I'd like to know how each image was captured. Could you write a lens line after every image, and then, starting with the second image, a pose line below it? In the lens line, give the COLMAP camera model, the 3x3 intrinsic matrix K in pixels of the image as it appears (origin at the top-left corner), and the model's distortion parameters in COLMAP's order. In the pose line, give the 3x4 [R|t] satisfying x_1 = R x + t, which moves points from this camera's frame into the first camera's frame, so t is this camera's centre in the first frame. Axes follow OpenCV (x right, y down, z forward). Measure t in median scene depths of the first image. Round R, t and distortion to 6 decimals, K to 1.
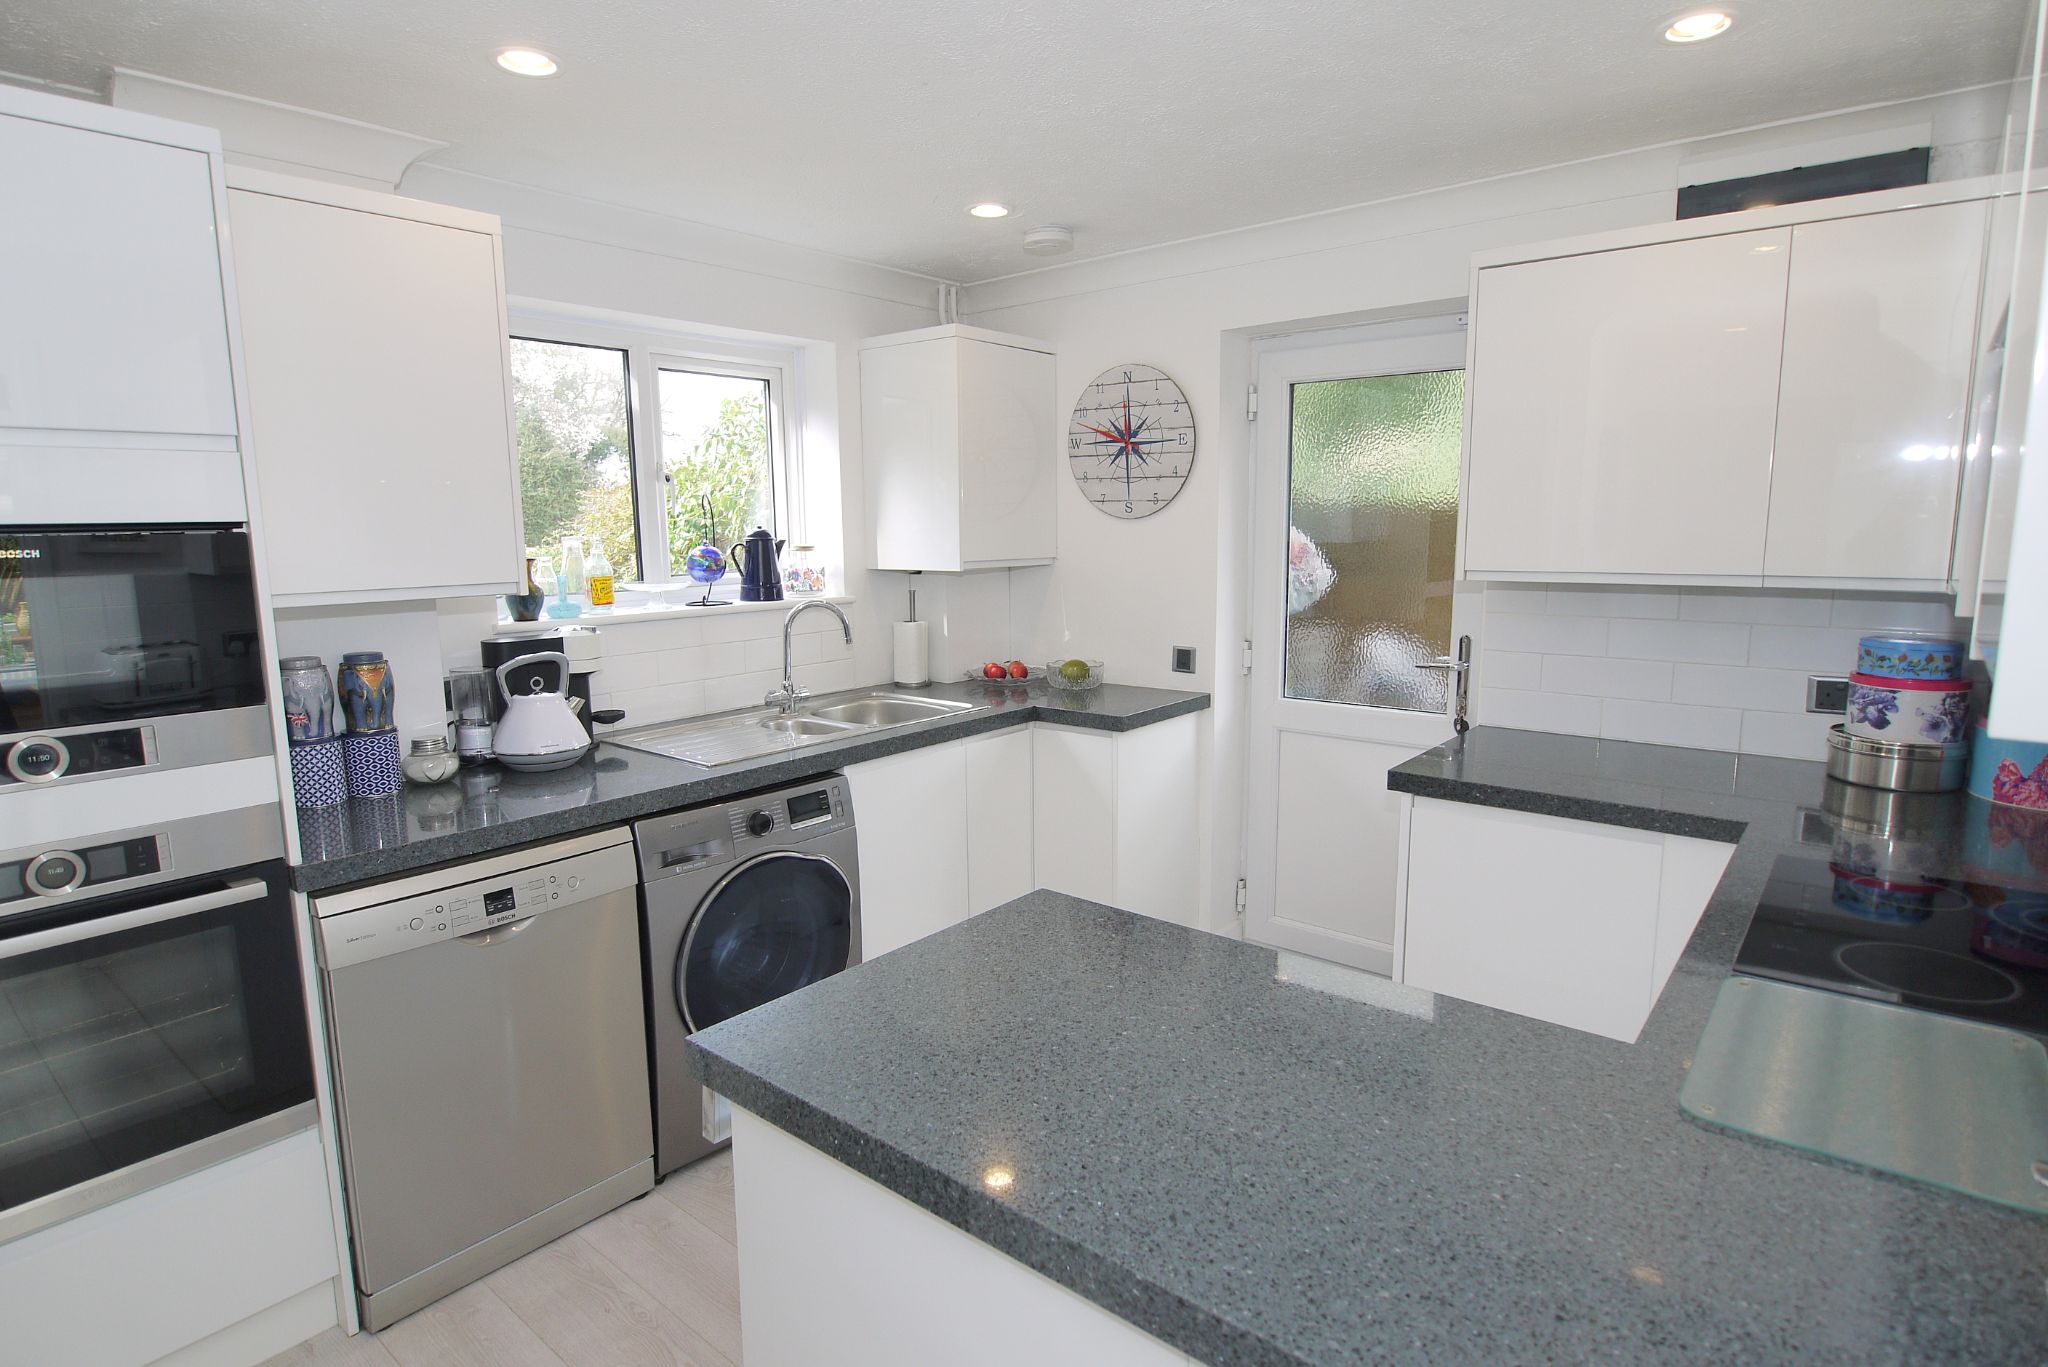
lens RADIAL K [[1089.4, 0, 1018.4], [0, 1089.4, 687.7], [0, 0, 1]] dist [-0.003571, -0.002093]
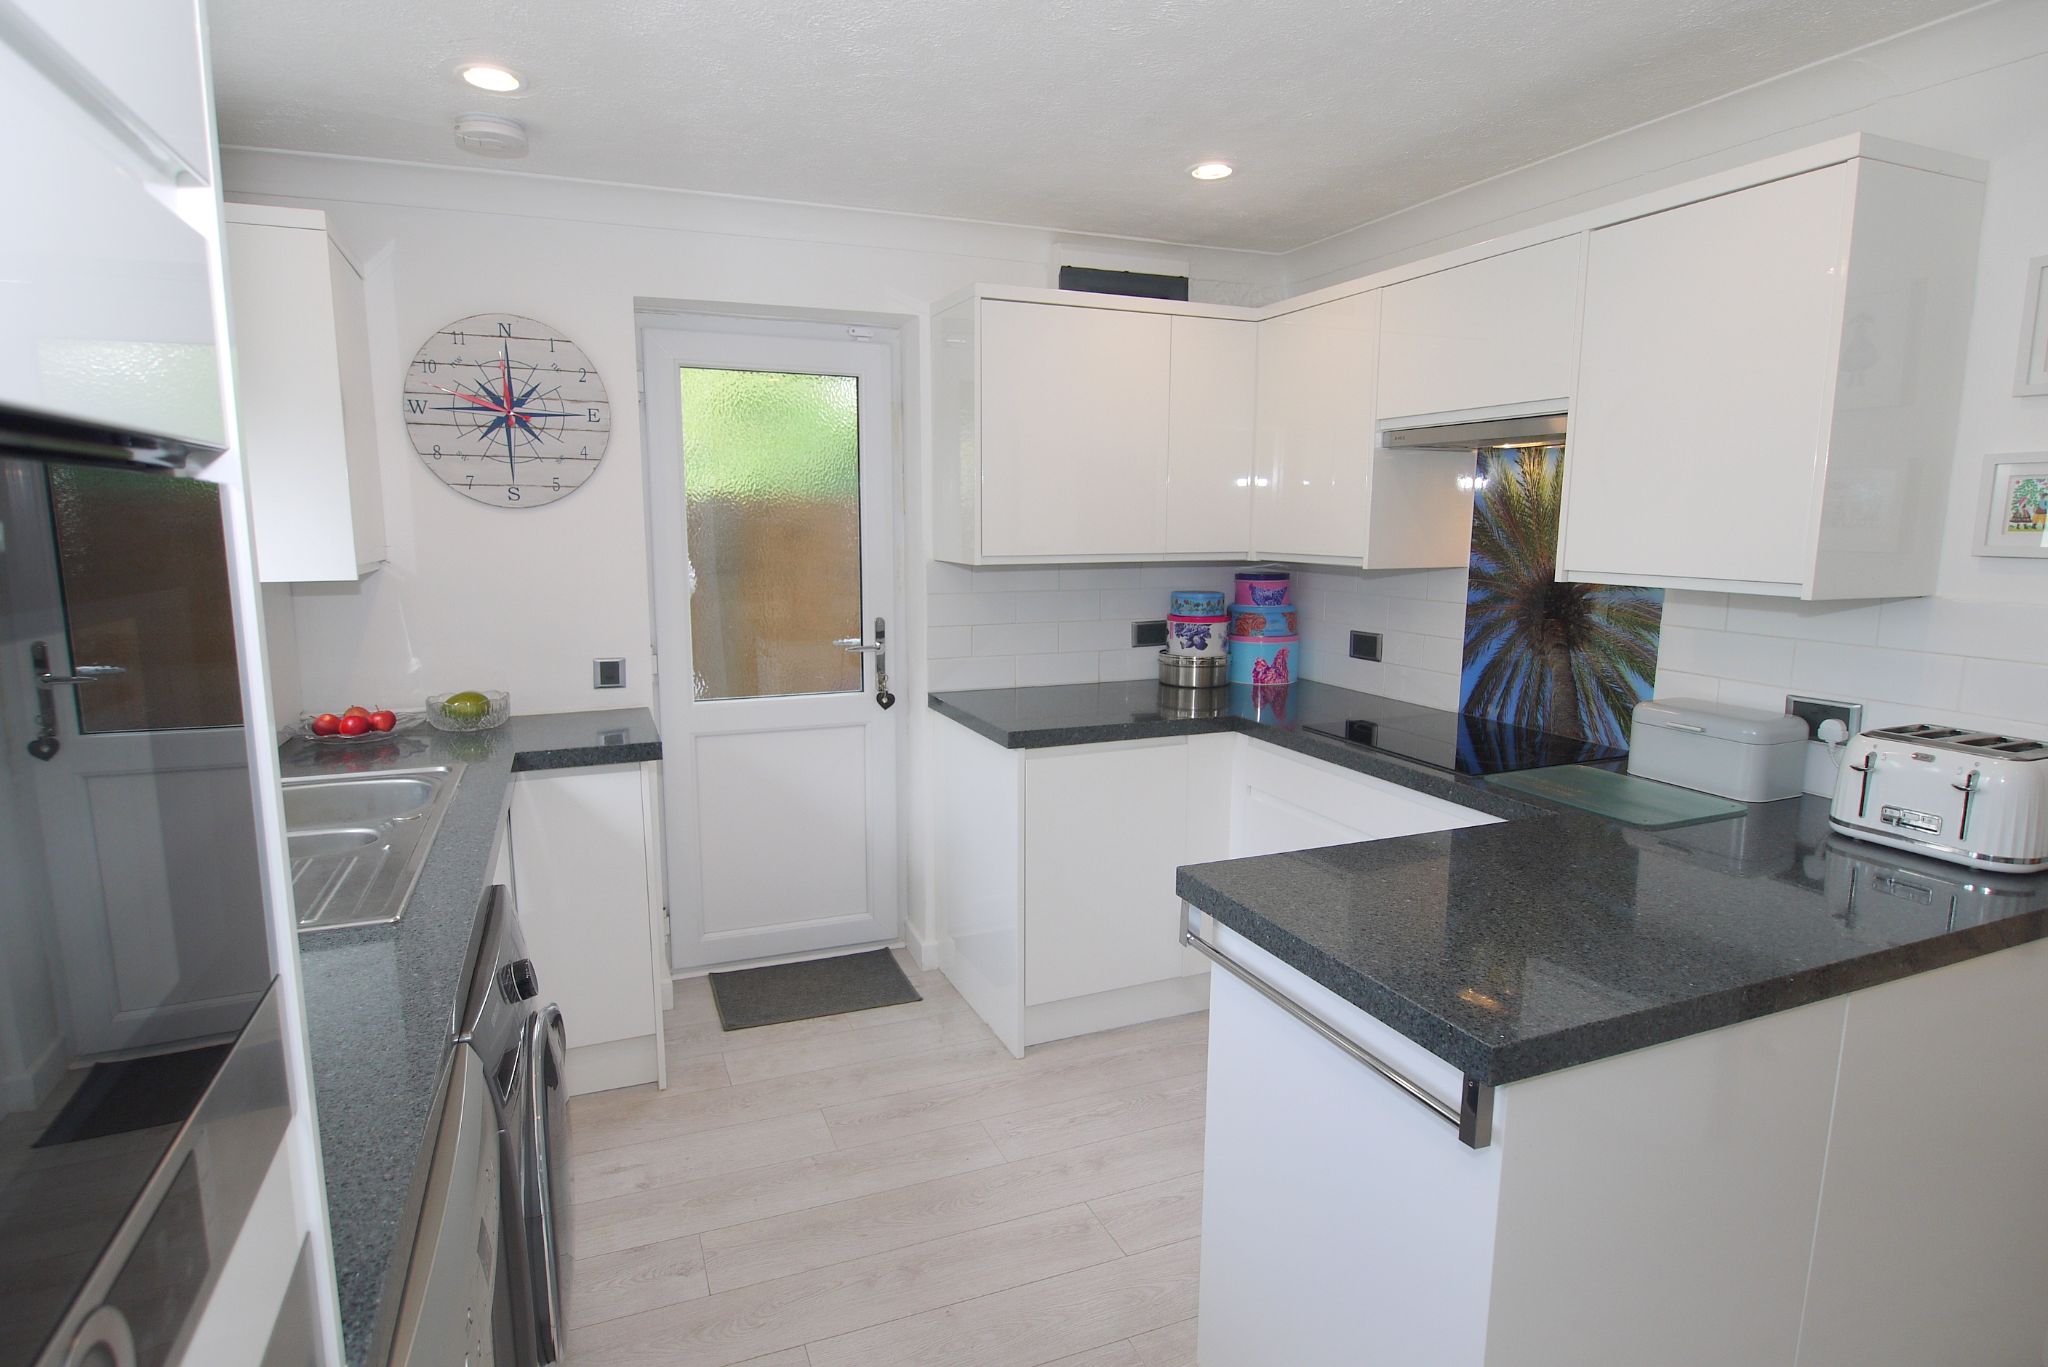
lens RADIAL K [[1089.4, 0, 1018.4], [0, 1089.4, 687.7], [0, 0, 1]] dist [-0.003571, -0.002093]
pose [[0.468968, -0.130293, 0.873552, -0.451365], [0.126845, 0.988742, 0.079377, -0.042249], [-0.874059, 0.073580, 0.480215, 0.309581]]
